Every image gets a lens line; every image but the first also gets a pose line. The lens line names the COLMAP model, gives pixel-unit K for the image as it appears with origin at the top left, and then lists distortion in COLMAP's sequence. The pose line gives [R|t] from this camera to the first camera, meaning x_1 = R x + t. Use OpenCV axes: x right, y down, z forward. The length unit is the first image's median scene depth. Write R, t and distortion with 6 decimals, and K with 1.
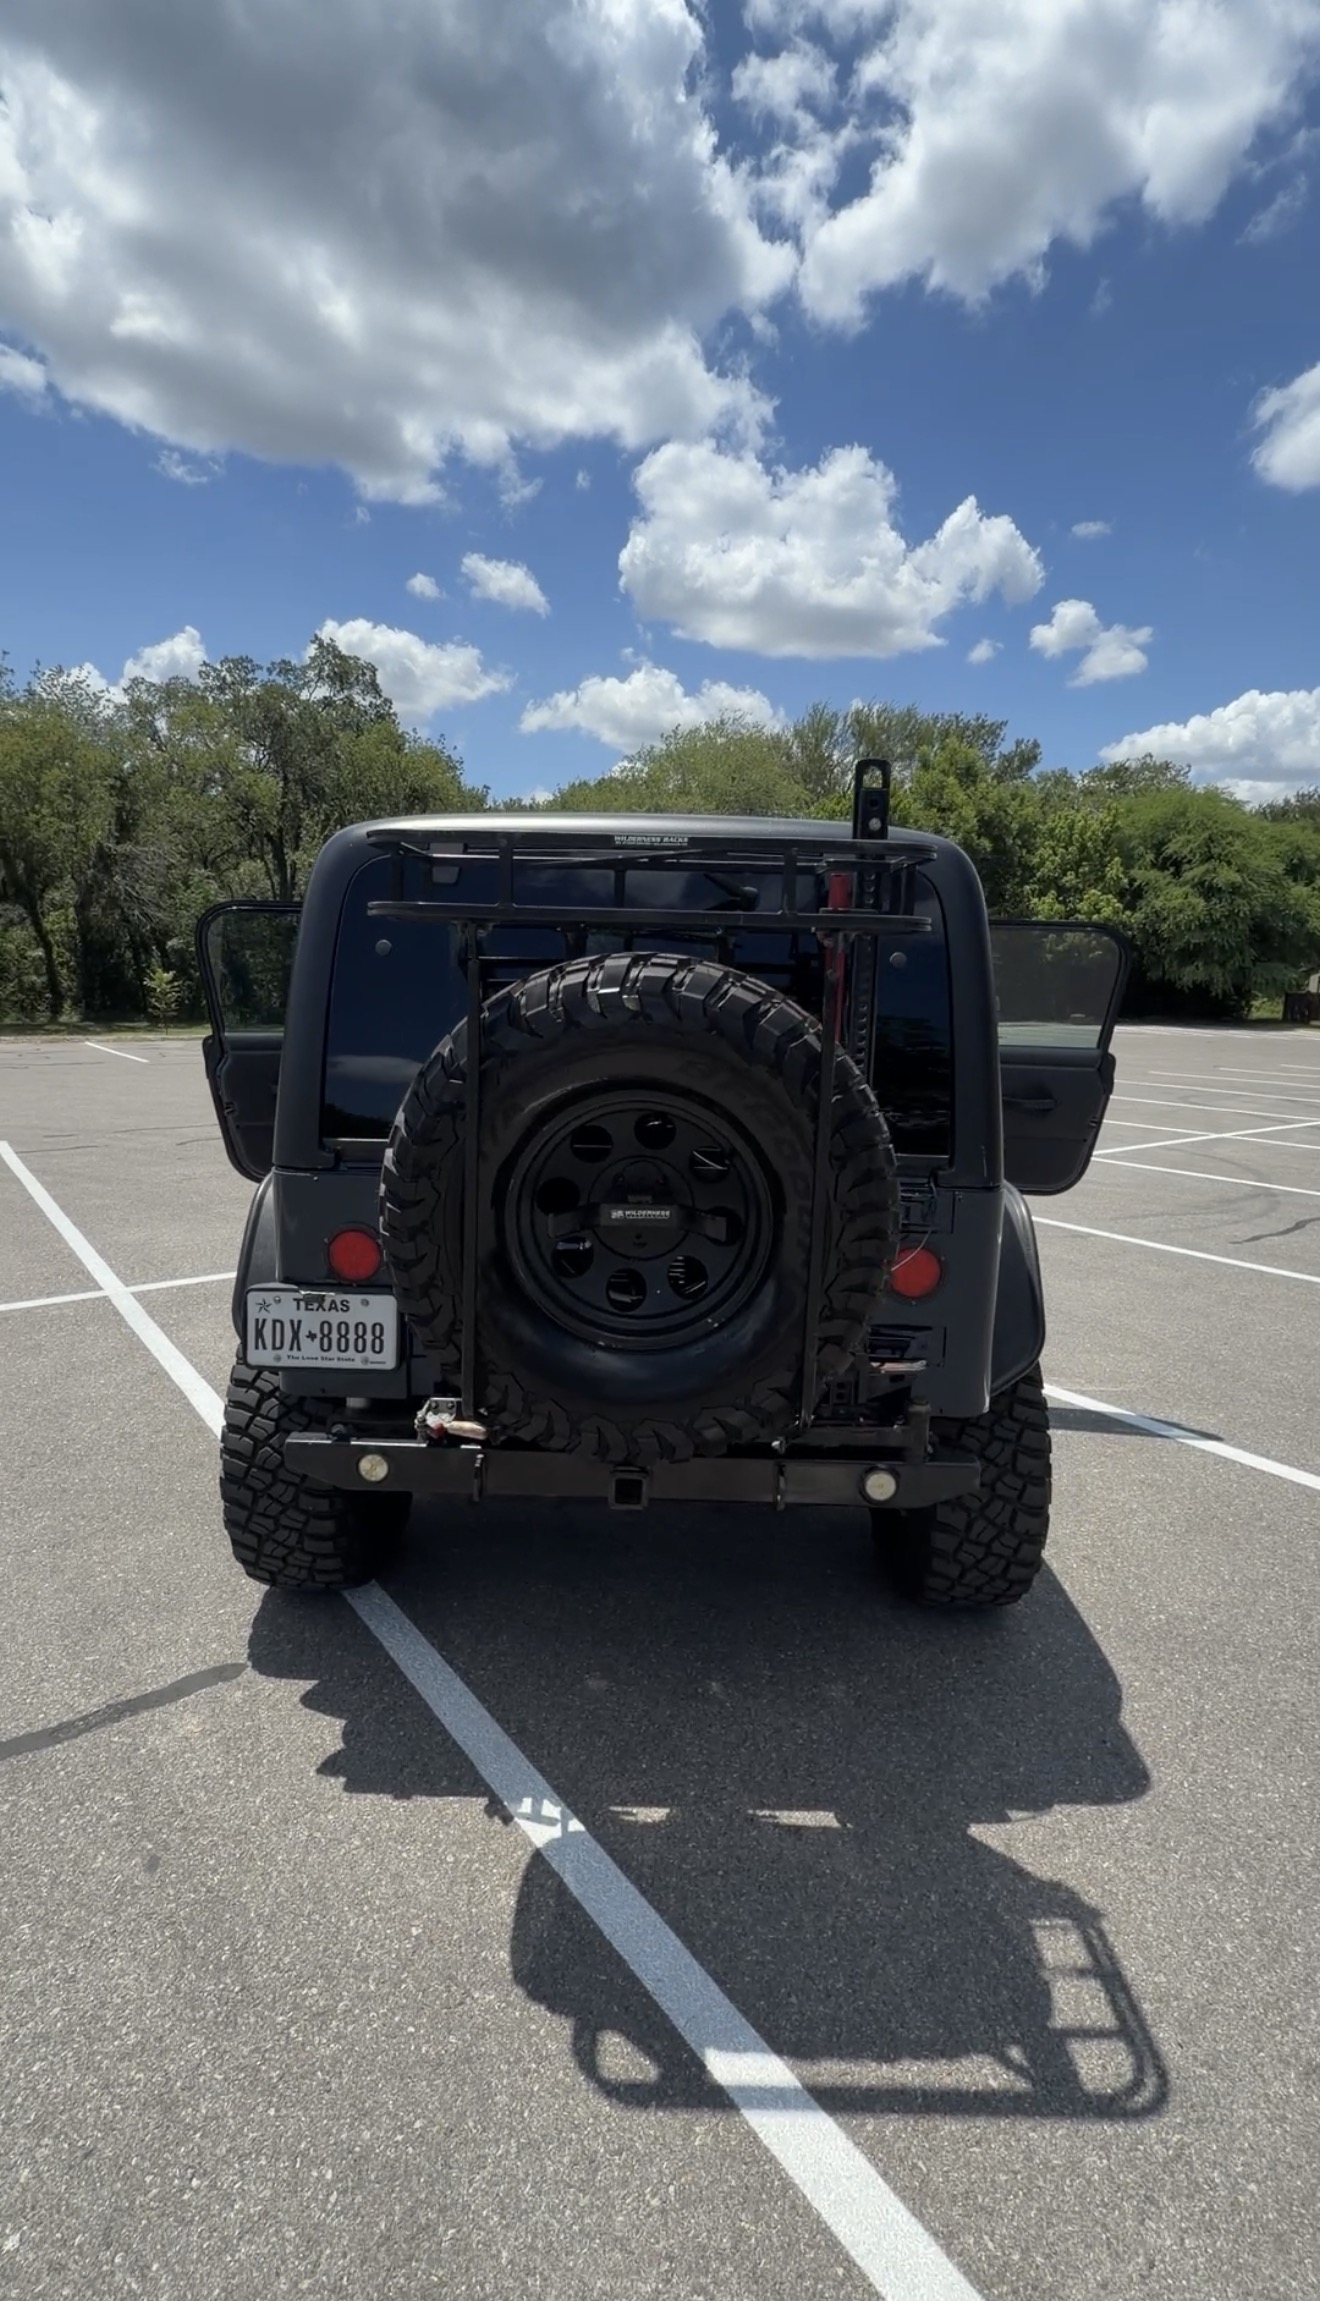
lens RADIAL K [[1074.6, 0, 653.8], [0, 1074.6, 1142.6], [0, 0, 1]] dist [0.000647, -0.000975]
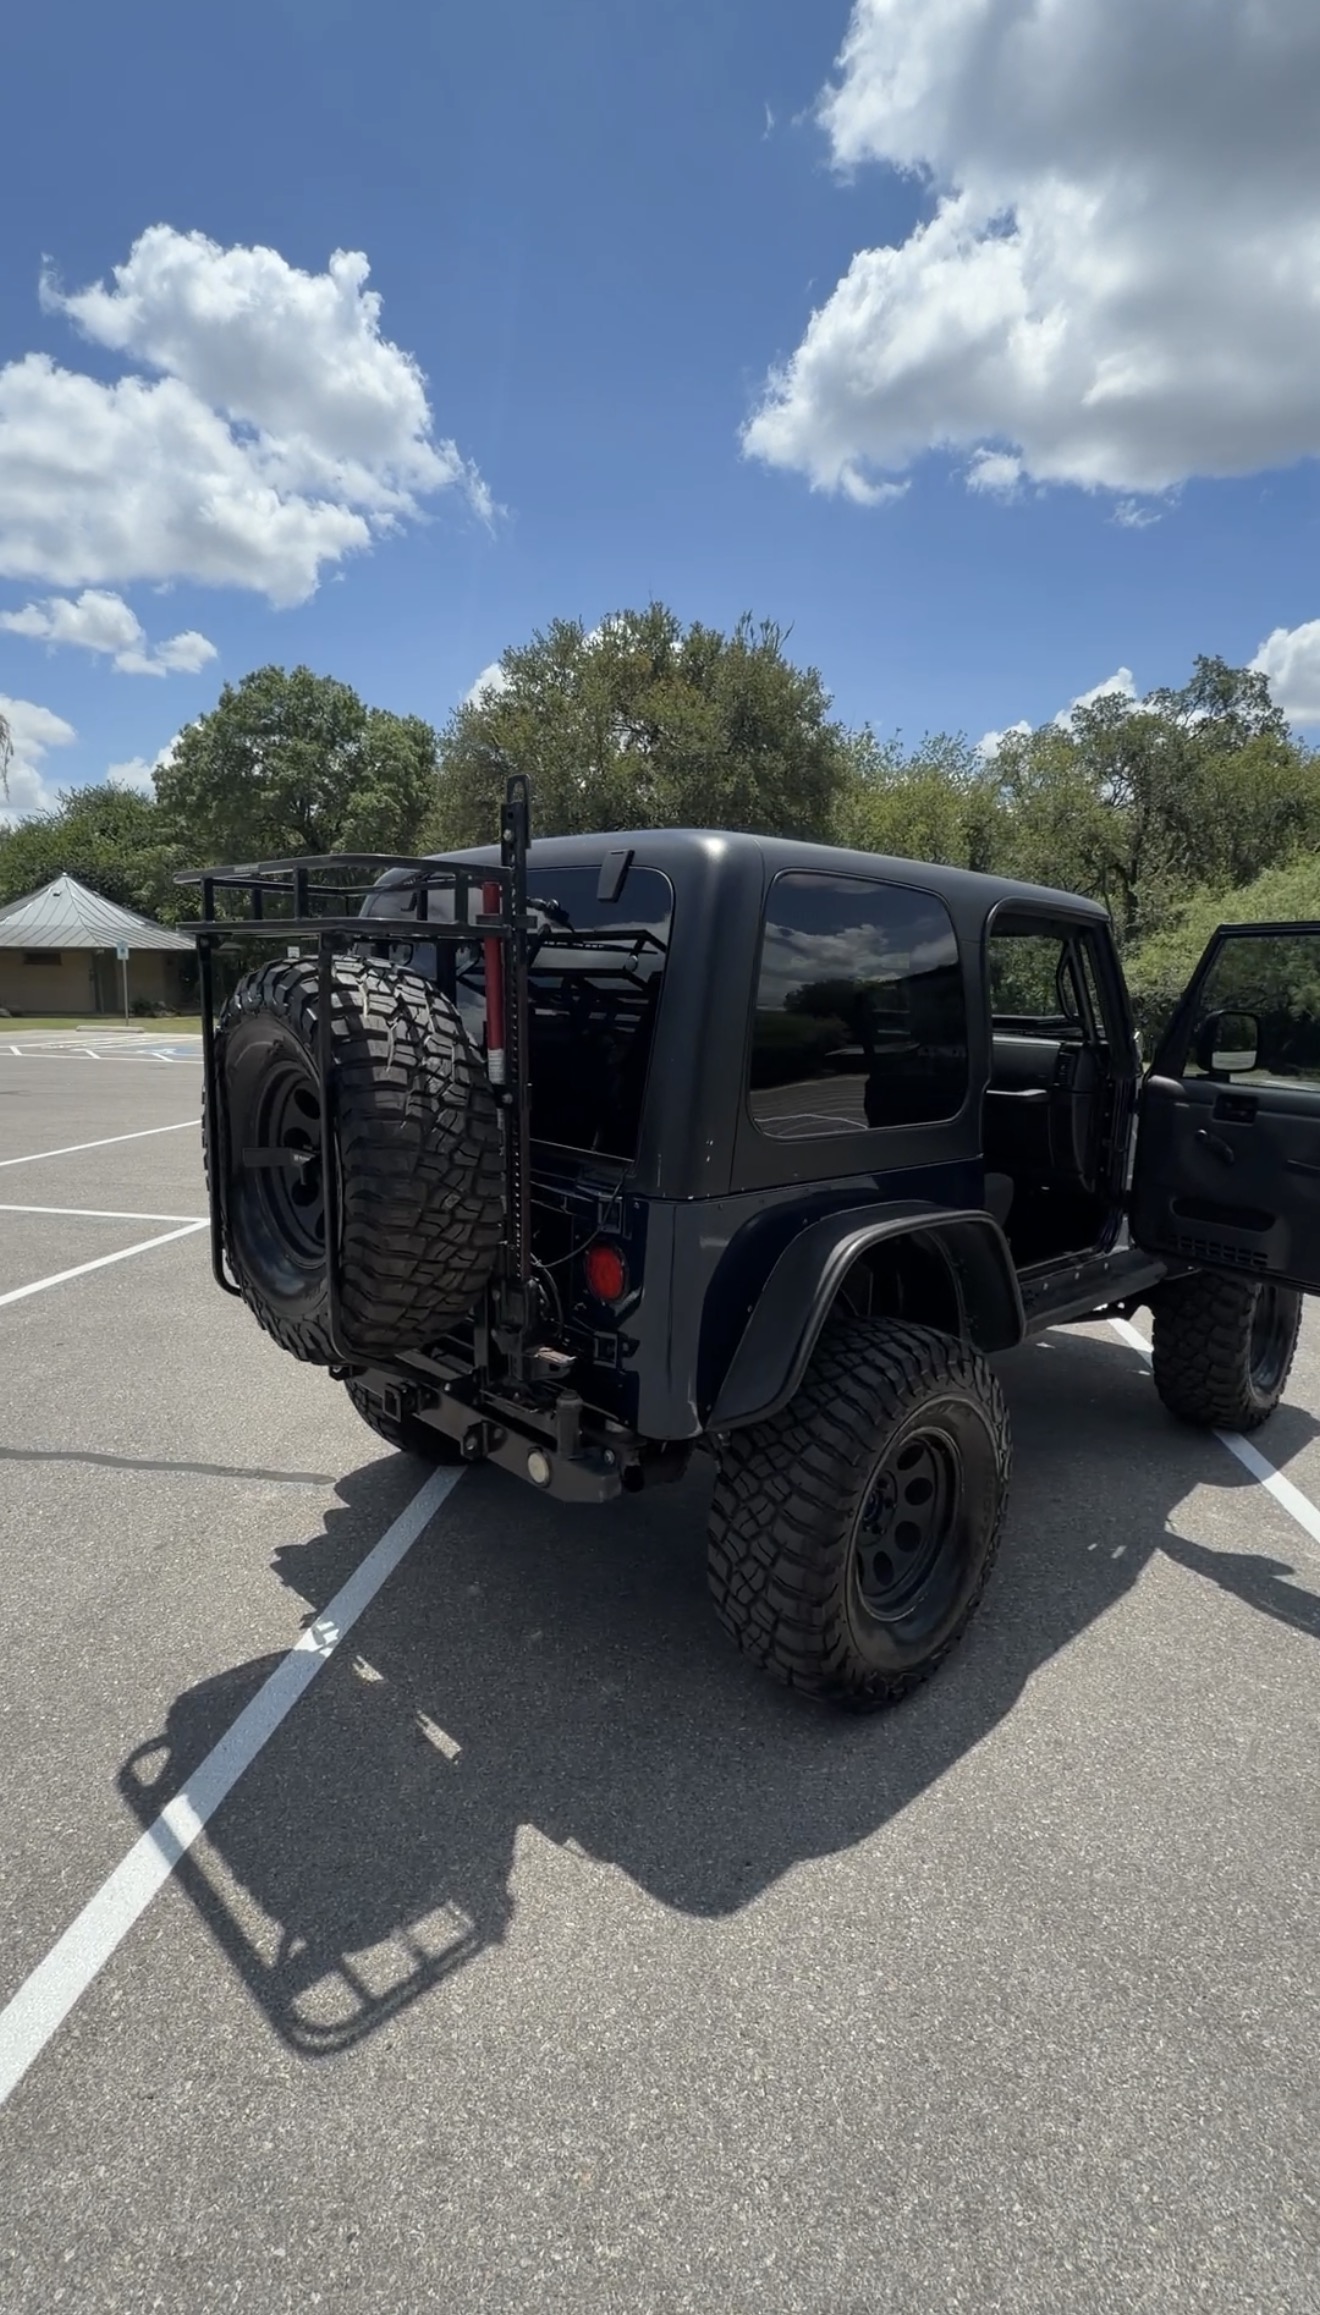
lens RADIAL K [[1076.7, 0, 657.4], [0, 1076.7, 1149.2], [0, 0, 1]] dist [-0.003055, 0.000814]
pose [[0.711994, 0.107613, -0.693891, 0.945223], [-0.126545, 0.991672, 0.023949, -0.022616], [0.690689, 0.070757, 0.719682, 0.302257]]
